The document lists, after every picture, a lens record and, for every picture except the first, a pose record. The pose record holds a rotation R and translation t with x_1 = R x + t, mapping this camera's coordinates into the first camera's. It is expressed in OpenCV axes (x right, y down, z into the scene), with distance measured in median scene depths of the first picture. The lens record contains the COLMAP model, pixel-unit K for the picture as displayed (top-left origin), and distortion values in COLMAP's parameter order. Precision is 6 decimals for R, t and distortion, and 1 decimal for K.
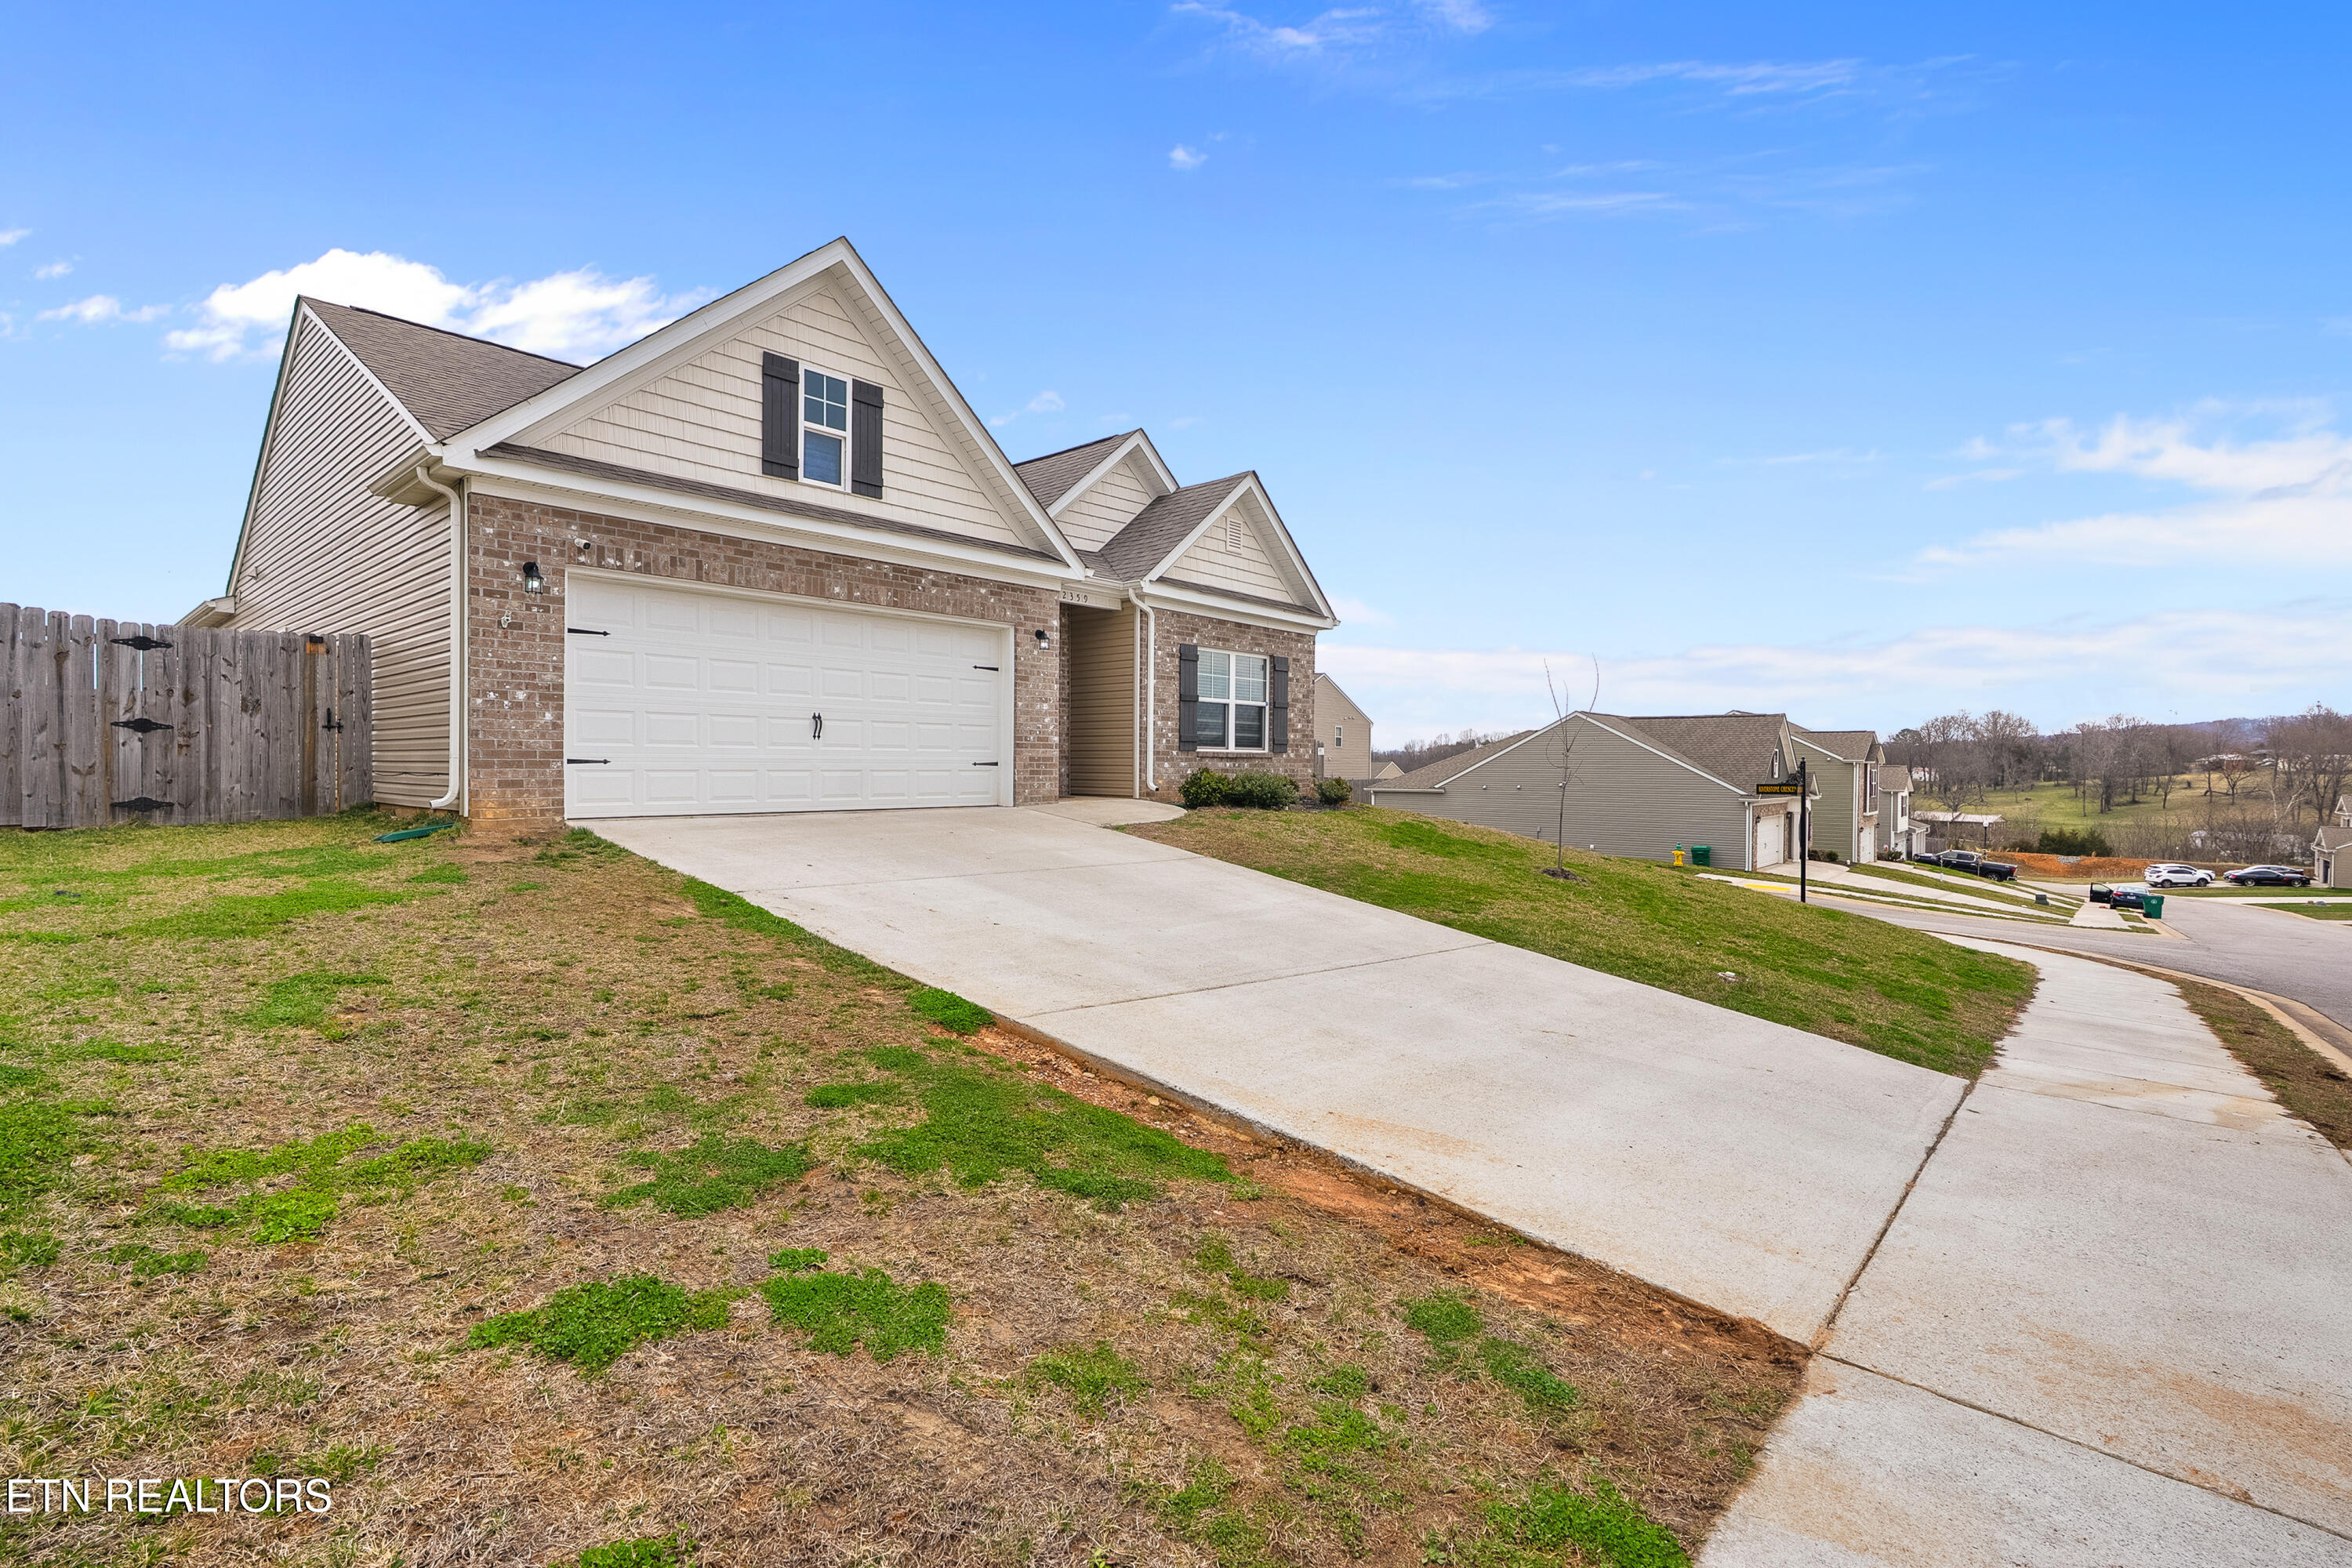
lens RADIAL K [[1082.8, 0, 1175.5], [0, 1082.8, 777.7], [0, 0, 1]] dist [-0.000866, -0.000091]
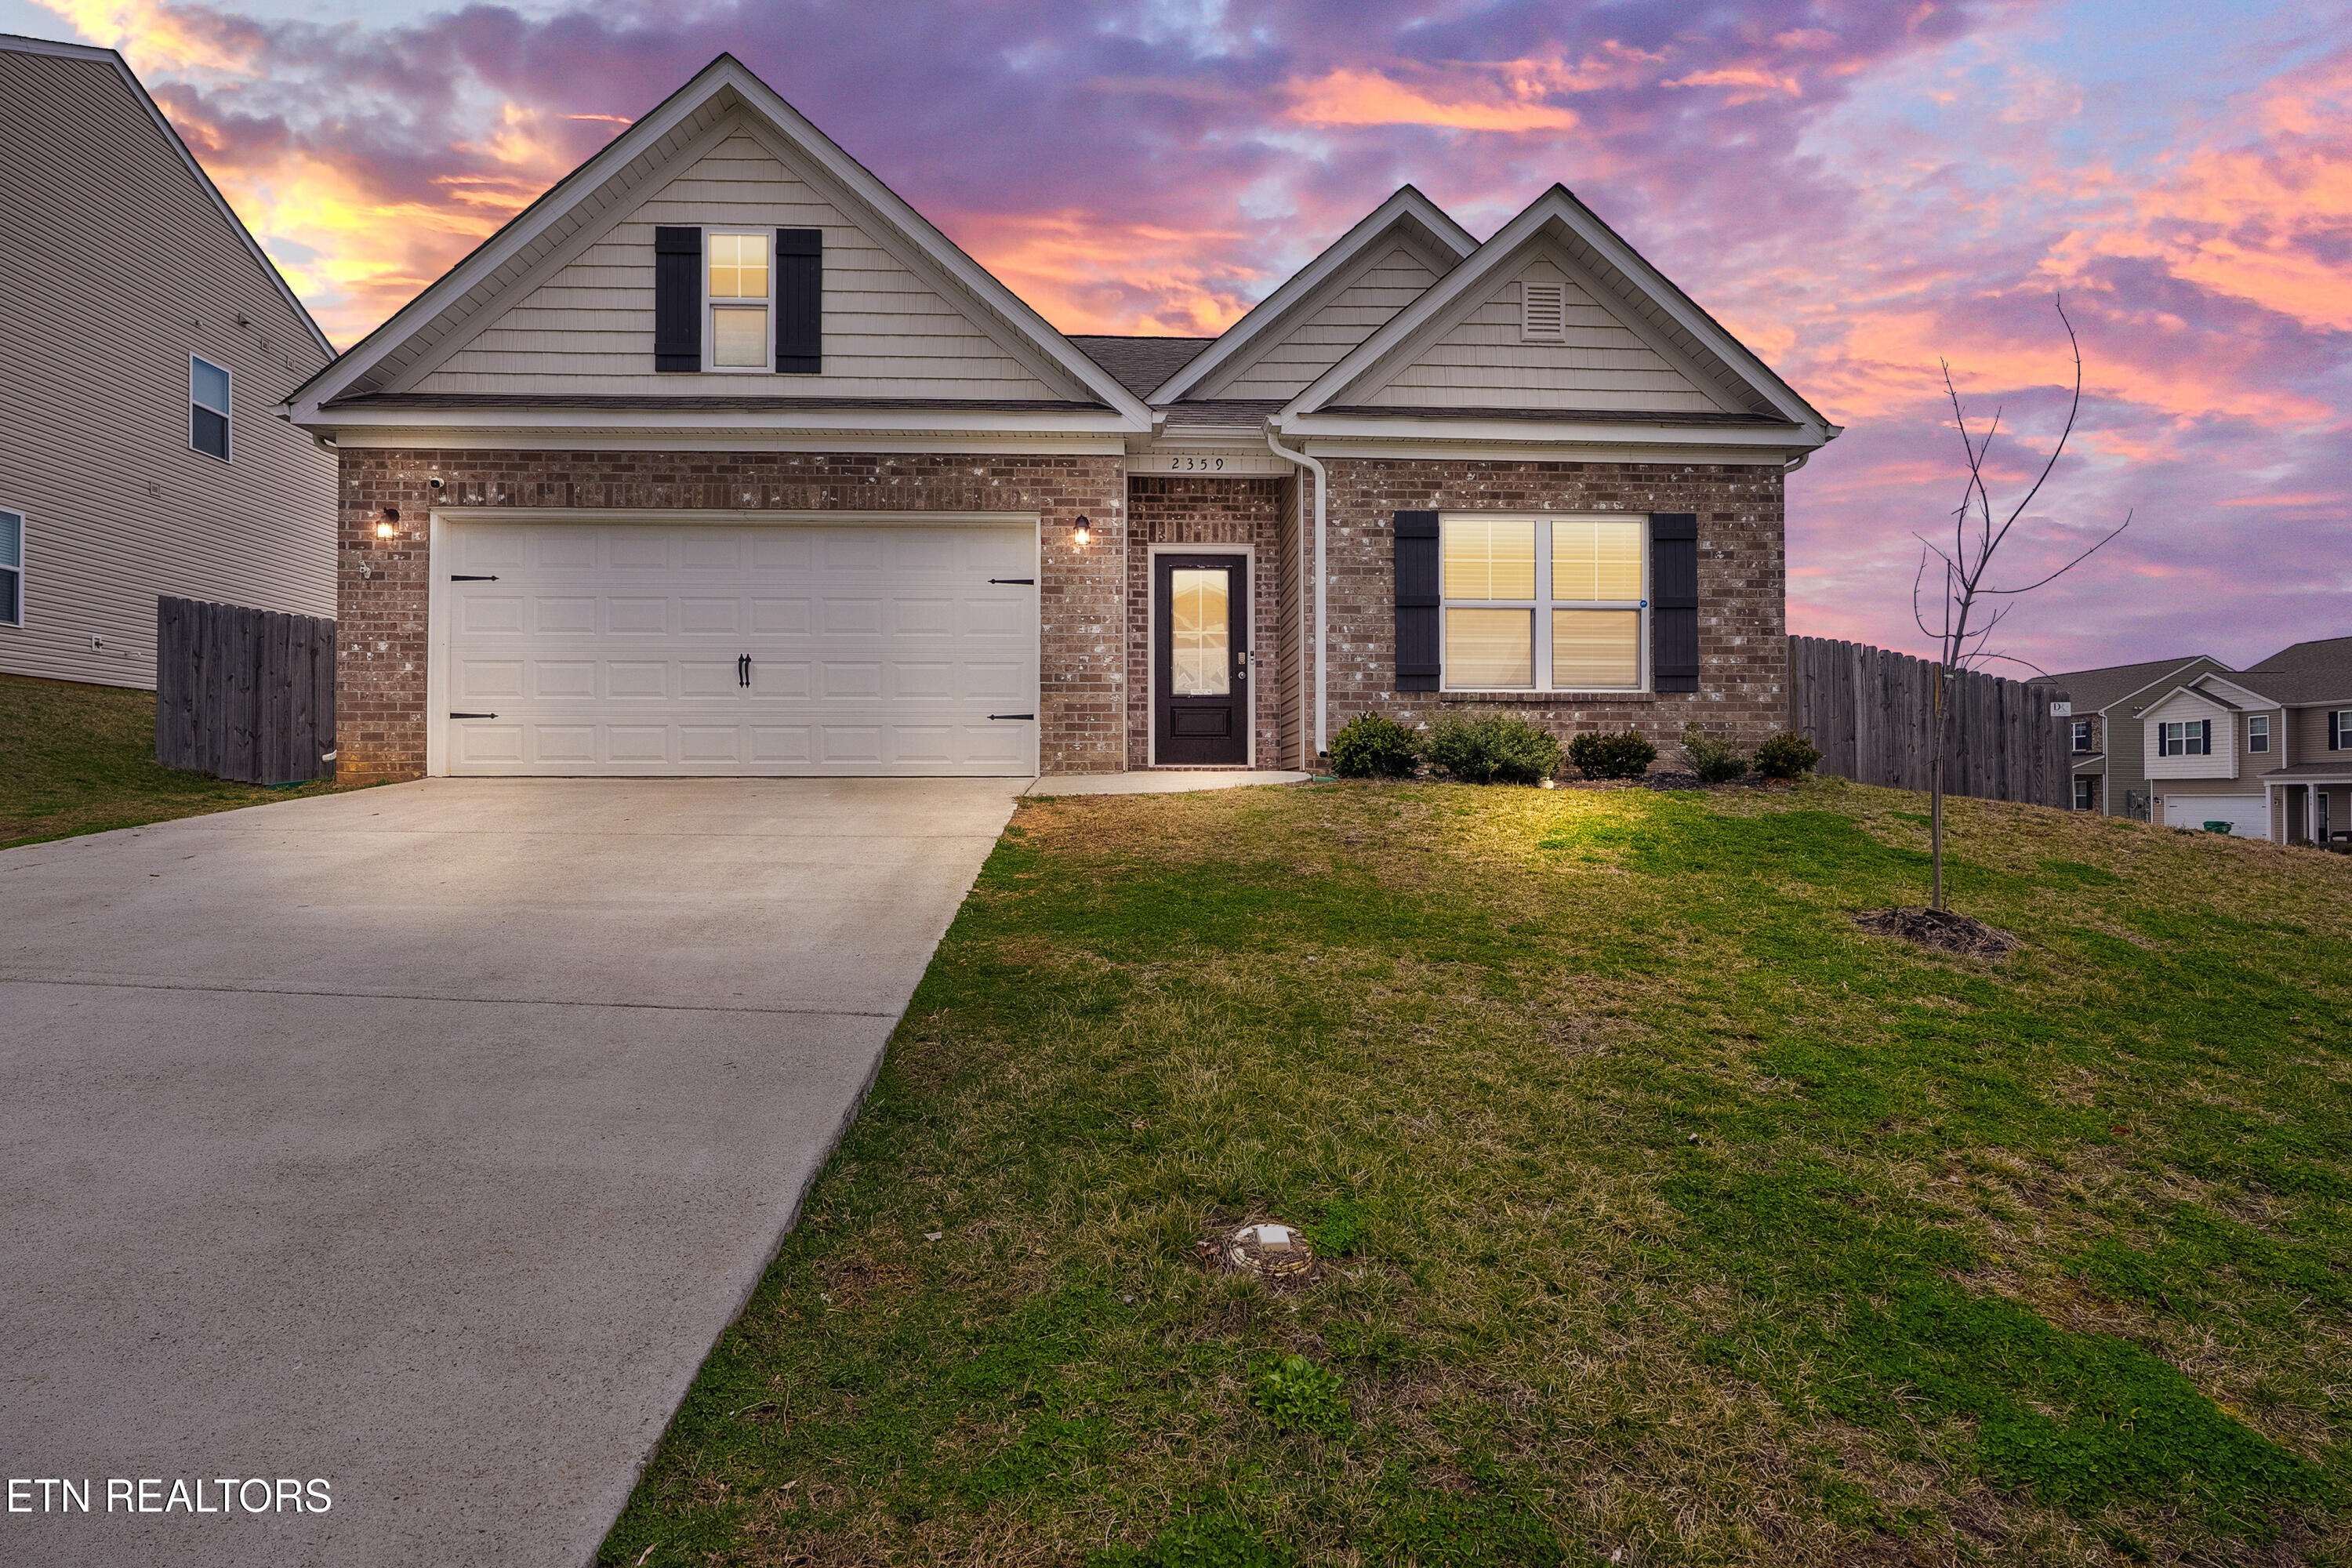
lens RADIAL K [[1233.5, 0, 1175.4], [0, 1233.5, 791.1], [0, 0, 1]] dist [-0.000896, 0.000030]
pose [[0.689527, -0.013575, -0.724133, 0.585646], [-0.003687, 0.999746, -0.022253, 0.064857], [0.724251, 0.018014, 0.689301, 0.637210]]
